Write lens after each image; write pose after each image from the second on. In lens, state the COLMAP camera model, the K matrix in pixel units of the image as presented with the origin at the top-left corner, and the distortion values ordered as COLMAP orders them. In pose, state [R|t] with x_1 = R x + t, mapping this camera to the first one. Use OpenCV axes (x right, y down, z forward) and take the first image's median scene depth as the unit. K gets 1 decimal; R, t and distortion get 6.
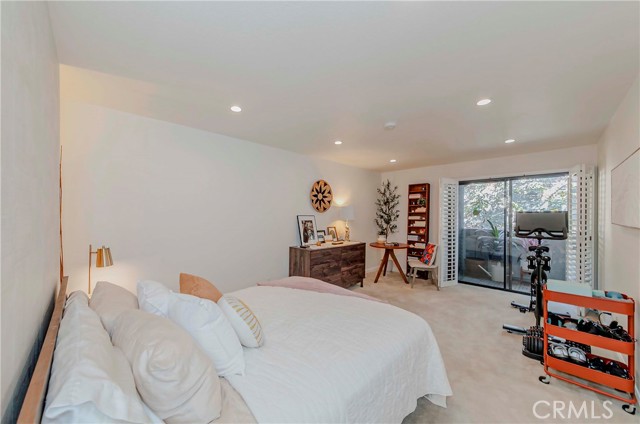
lens RADIAL K [[234.2, 0, 295.1], [0, 234.2, 214.5], [0, 0, 1]] dist [-0.001267, -0.000014]
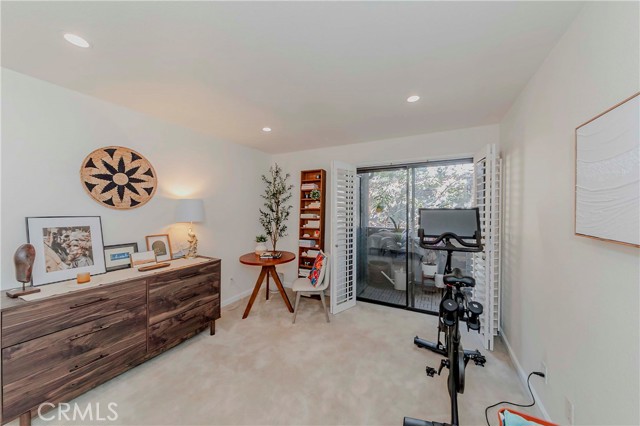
lens RADIAL K [[229.9, 0, 312.4], [0, 229.9, 212.1], [0, 0, 1]] dist [0.001341, 0.000049]
pose [[0.943635, -0.007766, 0.330898, 0.329989], [0.004684, 0.999938, 0.010109, -0.006320], [-0.330956, -0.007990, 0.943612, 0.362462]]
